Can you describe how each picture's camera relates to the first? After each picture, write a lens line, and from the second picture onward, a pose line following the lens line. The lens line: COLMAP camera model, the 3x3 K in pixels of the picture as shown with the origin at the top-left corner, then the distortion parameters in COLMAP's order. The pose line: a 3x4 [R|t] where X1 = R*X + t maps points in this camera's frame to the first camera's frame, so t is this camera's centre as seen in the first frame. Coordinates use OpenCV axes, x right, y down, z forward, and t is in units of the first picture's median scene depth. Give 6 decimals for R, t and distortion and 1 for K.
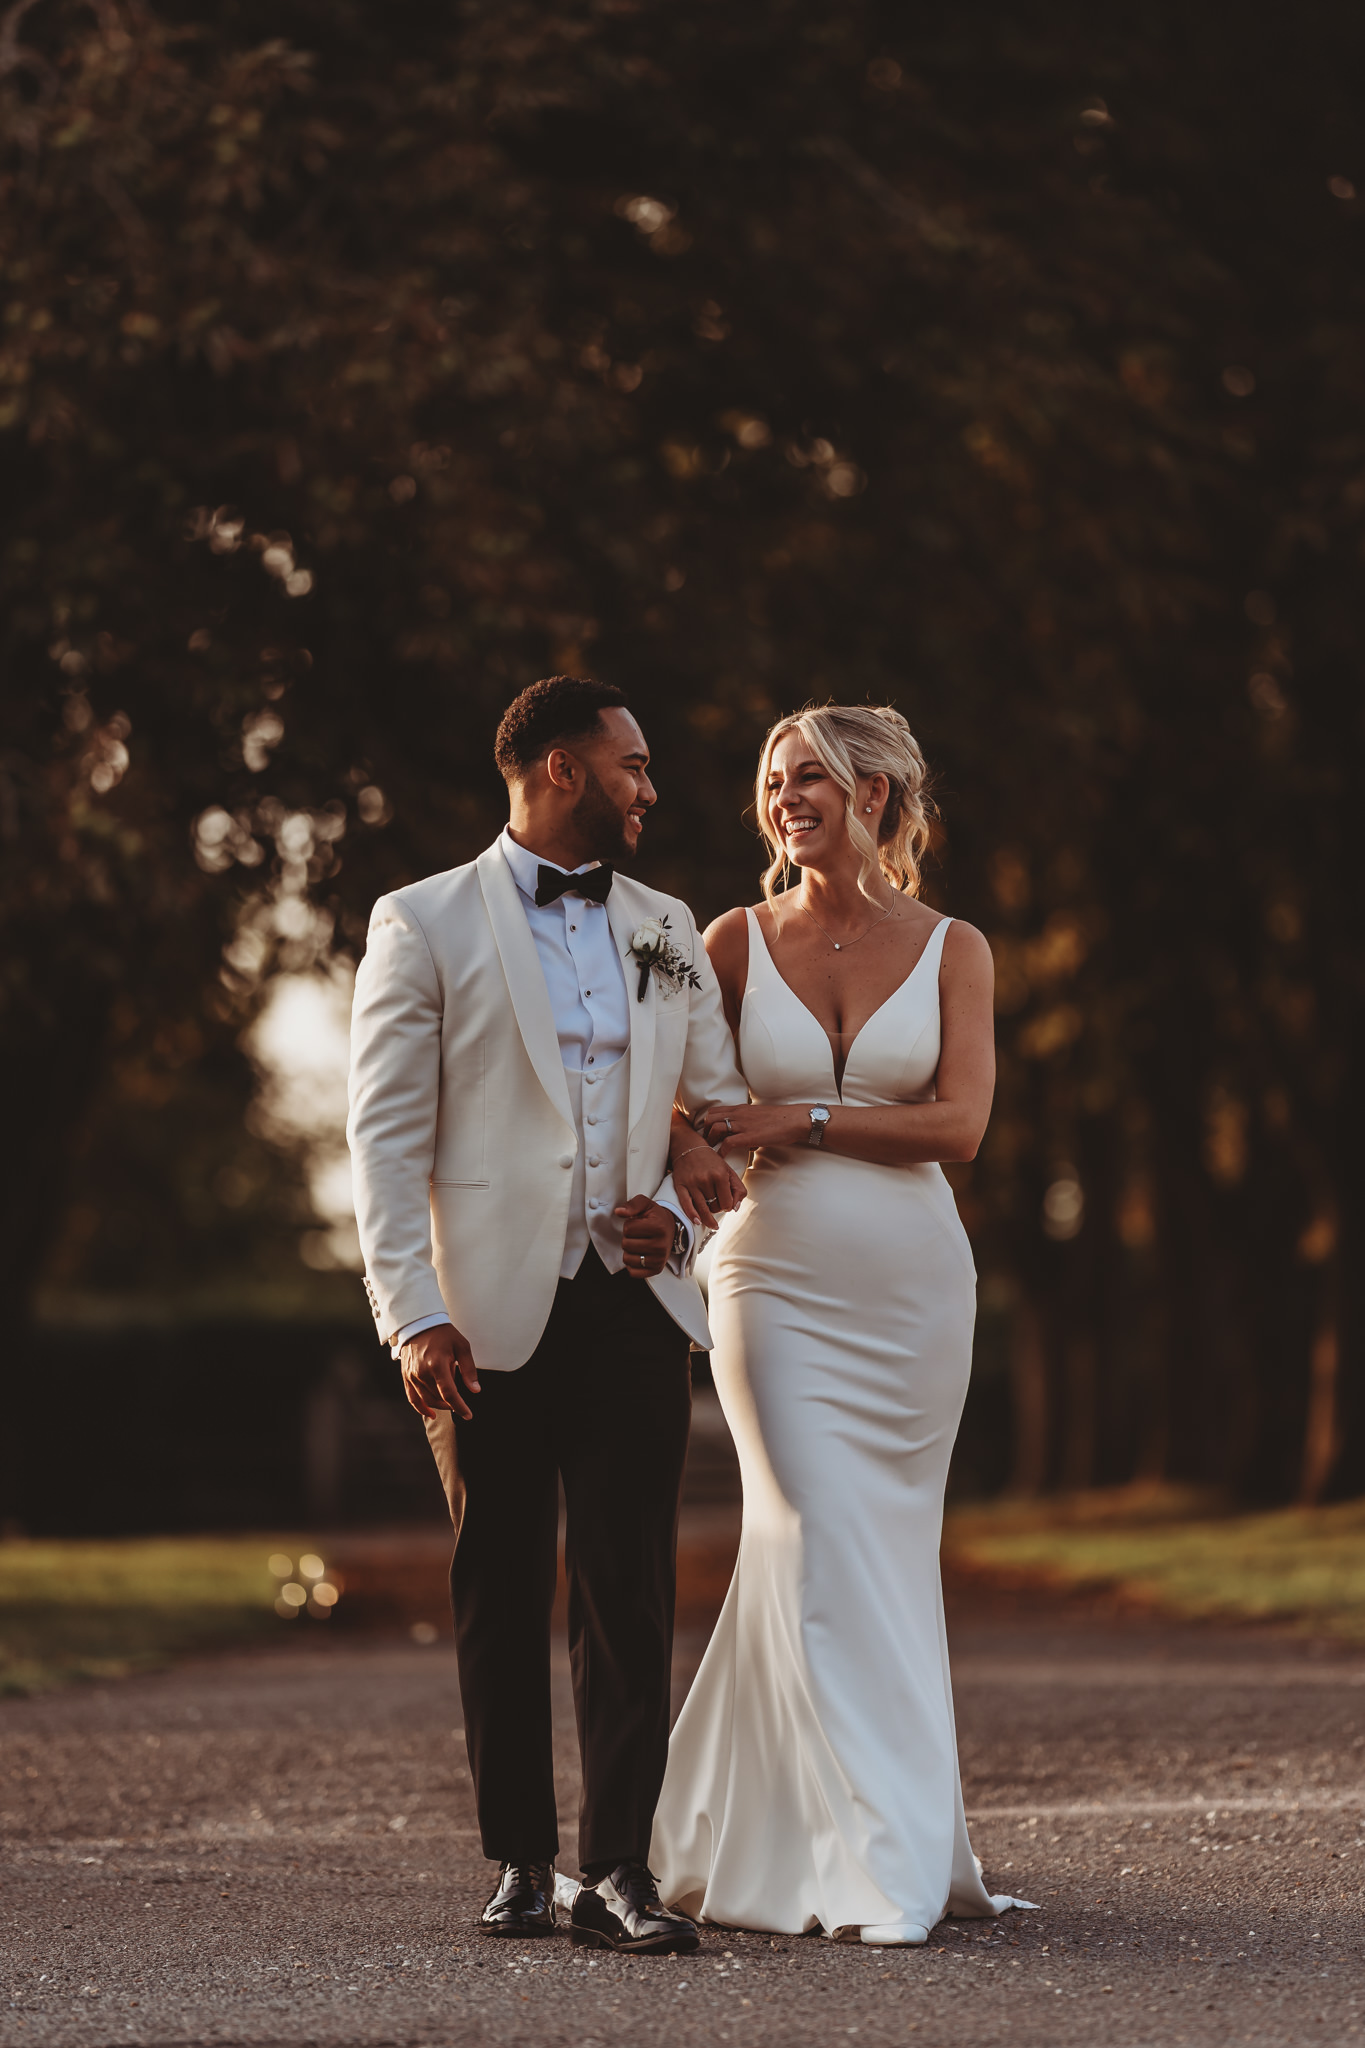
lens RADIAL K [[7986.1, 0, 682.1], [0, 7986.1, 1023.9], [0, 0, 1]] dist [0.281726, 0.000000]
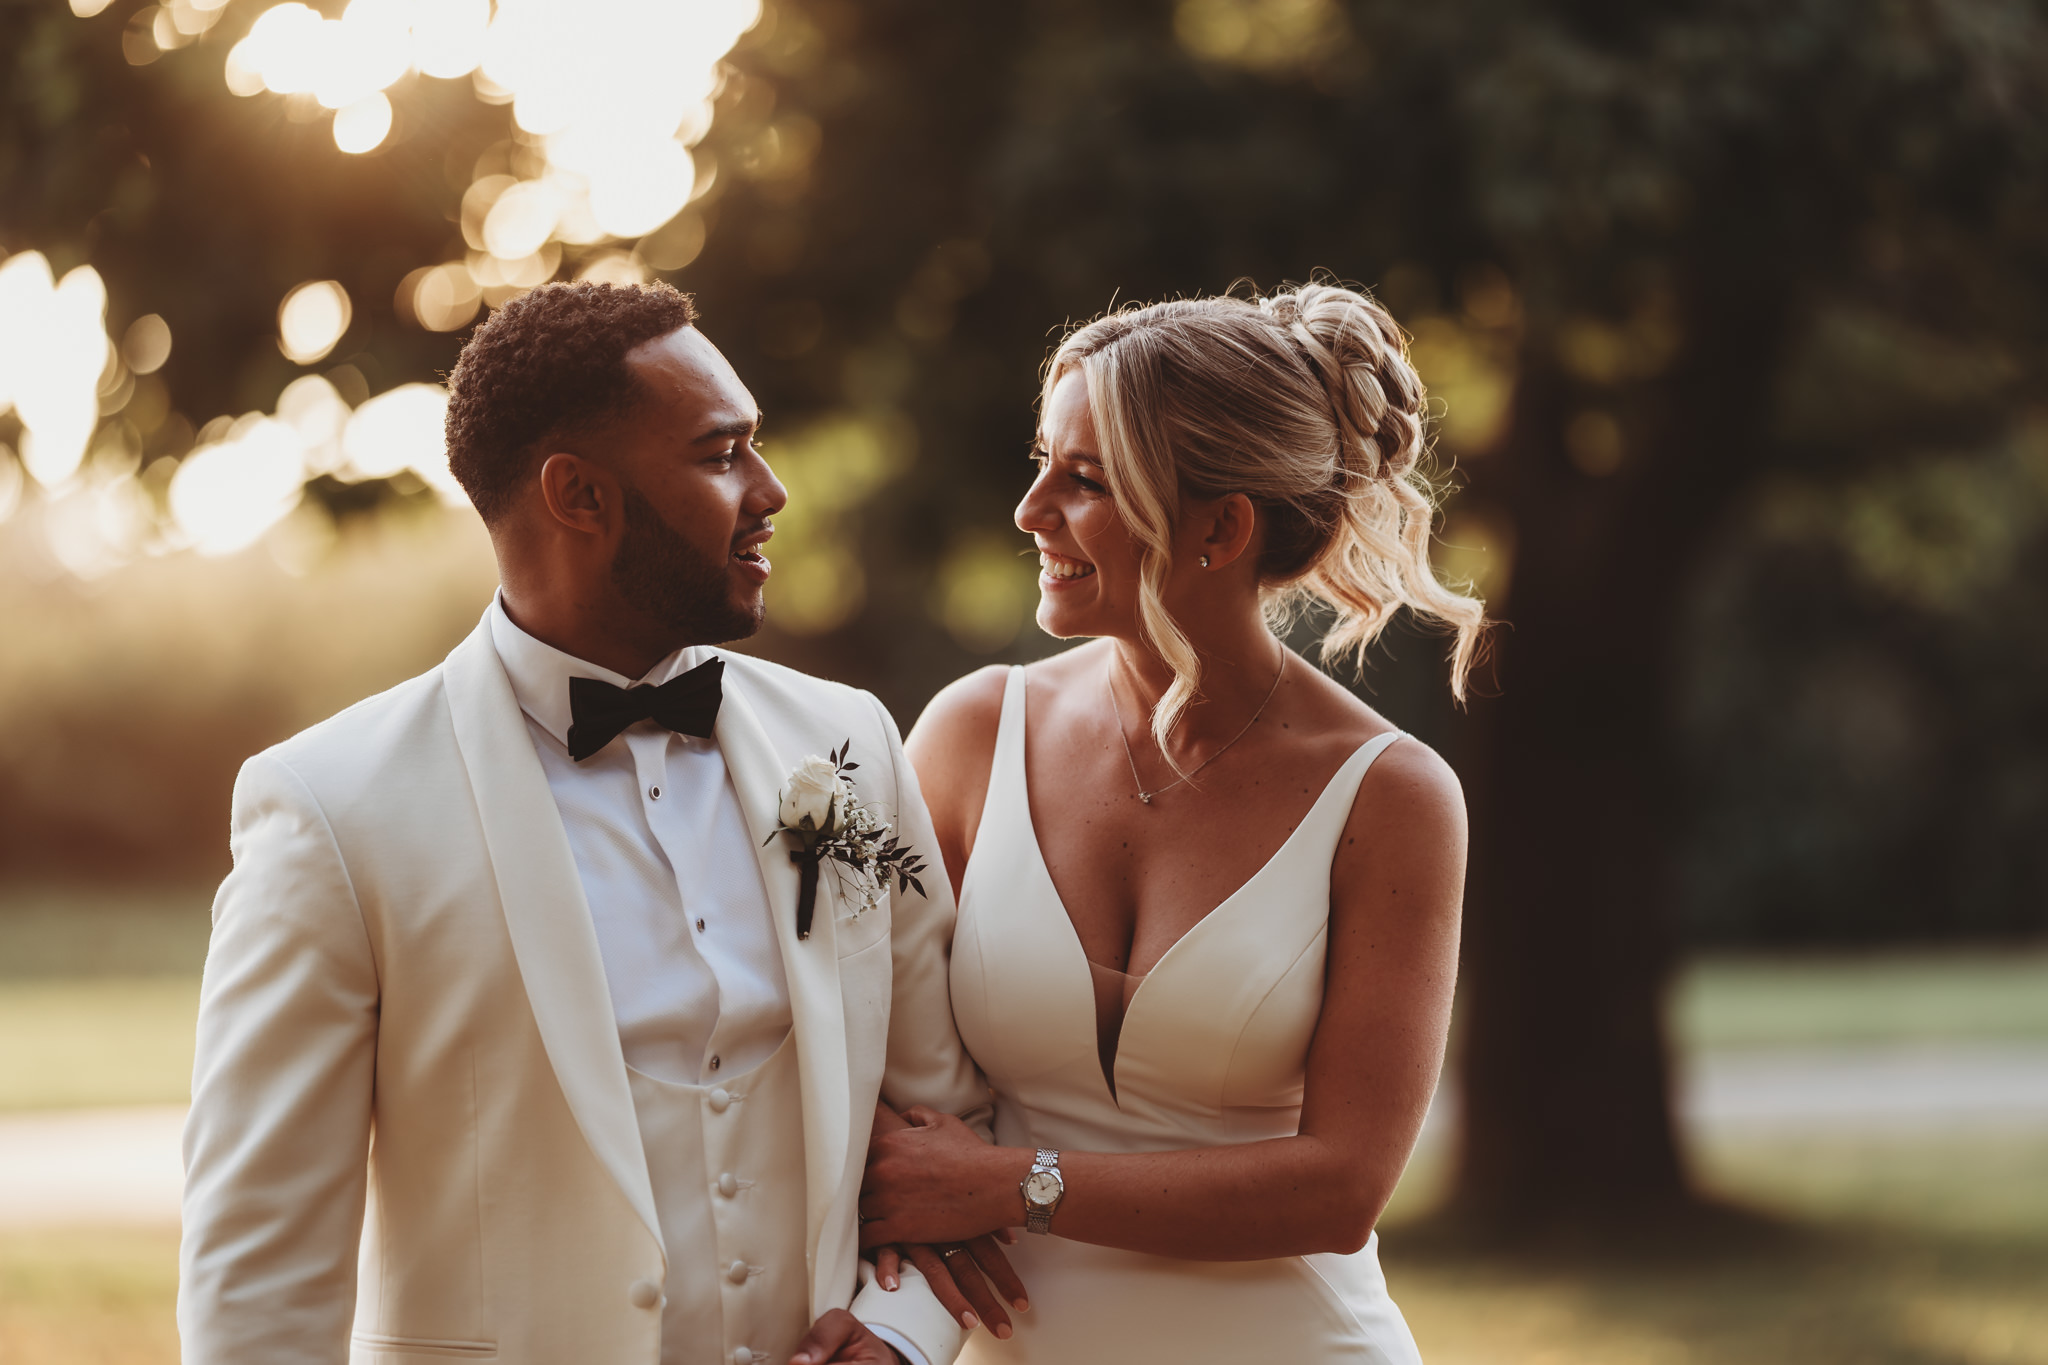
lens RADIAL K [[7986.1, 0, 1023.6], [0, 7986.1, 684.4], [0, 0, 1]] dist [0.281726, 0.000000]
pose [[0.995671, -0.089275, 0.025873, -0.003155], [0.090287, 0.995072, -0.040990, 0.003106], [-0.022086, 0.043148, 0.998825, 0.515311]]
